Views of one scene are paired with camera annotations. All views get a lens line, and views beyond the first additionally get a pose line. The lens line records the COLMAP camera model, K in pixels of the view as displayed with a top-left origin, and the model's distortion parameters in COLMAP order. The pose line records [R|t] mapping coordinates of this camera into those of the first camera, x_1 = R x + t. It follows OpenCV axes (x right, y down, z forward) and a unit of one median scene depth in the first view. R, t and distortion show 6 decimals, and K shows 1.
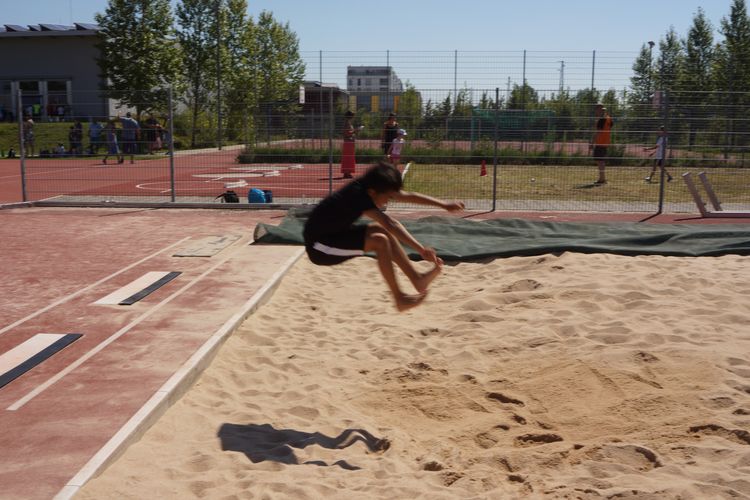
lens RADIAL K [[709.9, 0, 375.0], [0, 709.9, 250.0], [0, 0, 1]] dist [-0.070231, 0.003006]
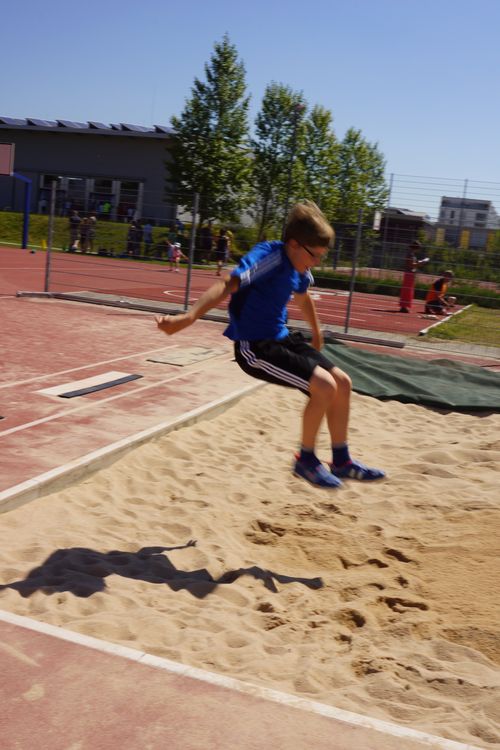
lens RADIAL K [[763.6, 0, 250.0], [0, 763.6, 375.0], [0, 0, 1]] dist [-0.064029, 0.003665]
pose [[0.964430, 0.139223, -0.224702, 0.149906], [-0.141800, 0.989884, 0.004711, 0.005884], [0.223085, 0.027319, 0.974416, 0.022979]]
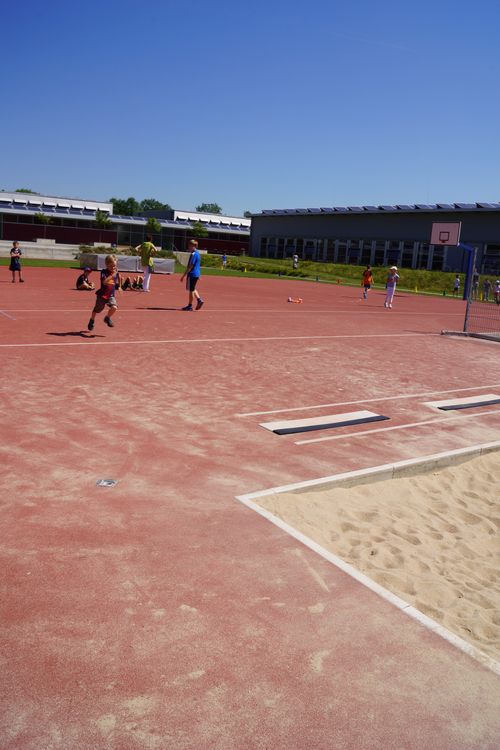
lens RADIAL K [[565.8, 0, 260.4], [0, 565.8, 373.2], [0, 0, 1]] dist [-0.081721, -0.001222]
pose [[0.634827, 0.192618, -0.748260, 0.223523], [-0.200514, 0.976319, 0.081209, -0.004846], [0.746183, 0.098484, 0.658416, 0.069429]]
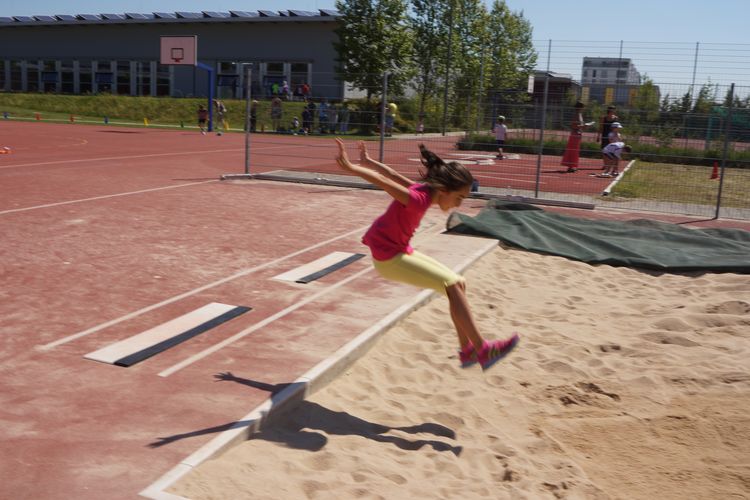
lens RADIAL K [[709.9, 0, 375.0], [0, 709.9, 250.0], [0, 0, 1]] dist [-0.070231, 0.003006]
pose [[0.952419, 0.093854, -0.289983, 0.043939], [-0.089001, 0.995582, 0.029908, -0.010684], [0.291509, -0.002677, 0.956564, 0.061348]]
